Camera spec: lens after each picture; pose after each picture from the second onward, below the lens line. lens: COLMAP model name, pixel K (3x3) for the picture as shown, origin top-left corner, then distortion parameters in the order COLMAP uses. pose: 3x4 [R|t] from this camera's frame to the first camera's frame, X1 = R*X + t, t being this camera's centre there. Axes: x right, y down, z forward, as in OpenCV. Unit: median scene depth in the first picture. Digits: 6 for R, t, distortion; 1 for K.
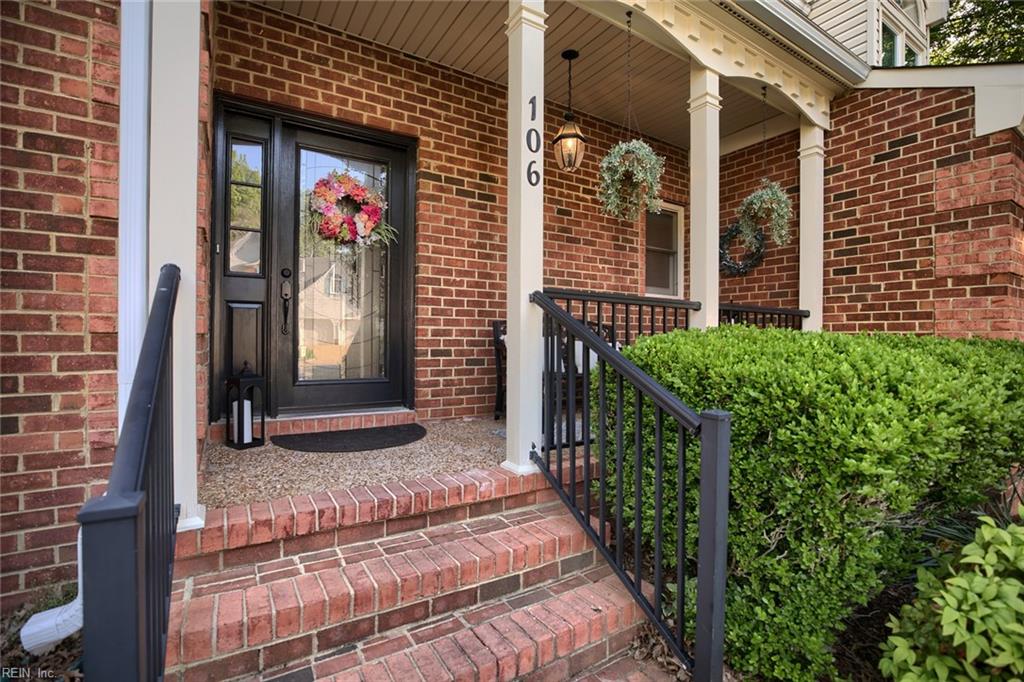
lens RADIAL K [[467.1, 0, 512.8], [0, 467.1, 342.9], [0, 0, 1]] dist [-0.041034, 0.009432]
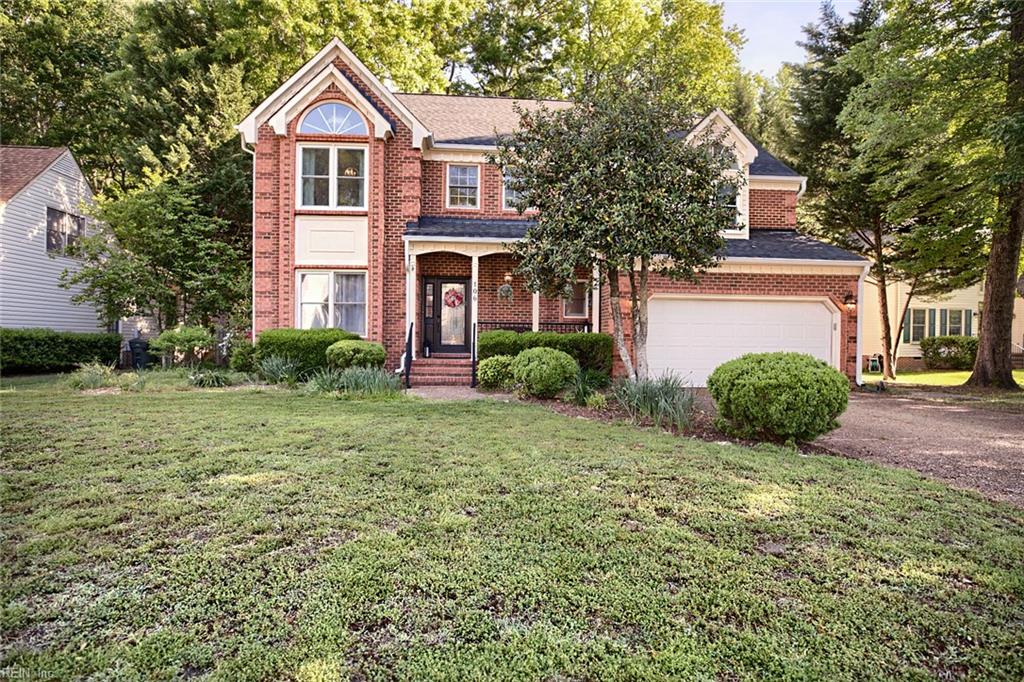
lens RADIAL K [[584.8, 0, 511.7], [0, 584.8, 340.4], [0, 0, 1]] dist [-0.000342, -0.000003]
pose [[0.873991, 0.010655, -0.485826, 3.248486], [-0.014711, 0.999882, -0.004535, 0.086114], [0.485720, 0.011111, 0.874044, -4.003197]]
